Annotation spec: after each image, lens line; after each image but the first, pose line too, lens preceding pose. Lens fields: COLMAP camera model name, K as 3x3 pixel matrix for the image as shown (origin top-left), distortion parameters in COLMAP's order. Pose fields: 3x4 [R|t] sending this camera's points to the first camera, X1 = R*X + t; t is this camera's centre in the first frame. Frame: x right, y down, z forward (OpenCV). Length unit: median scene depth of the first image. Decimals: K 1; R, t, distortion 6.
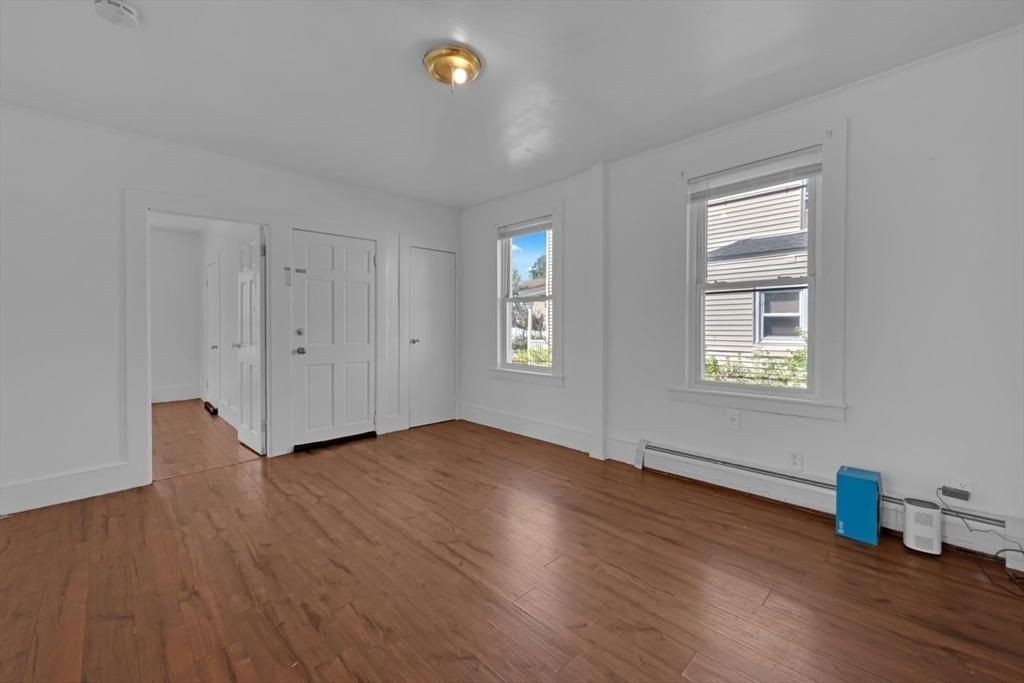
lens RADIAL K [[425.2, 0, 509.3], [0, 425.2, 327.3], [0, 0, 1]] dist [0.000351, 0.000011]
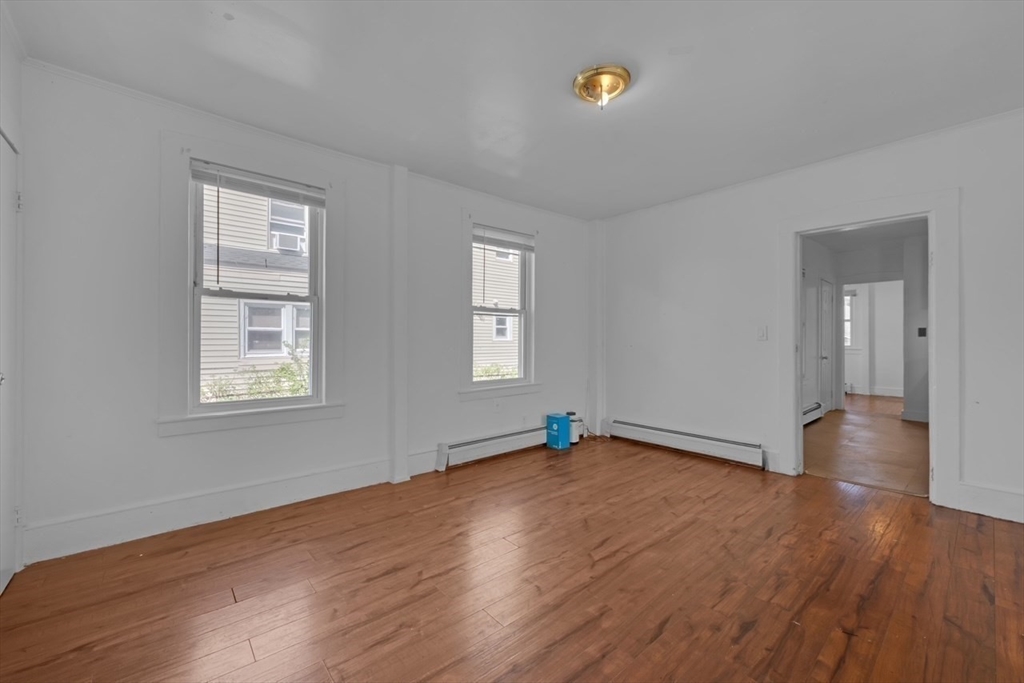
lens RADIAL K [[423.1, 0, 512.0], [0, 423.1, 341.5], [0, 0, 1]] dist [0.000312, 0.000028]
pose [[0.029027, -0.000465, 0.999579, -0.704639], [0.002153, 0.999998, 0.000403, 0.002673], [-0.999576, 0.002140, 0.029028, 0.726519]]
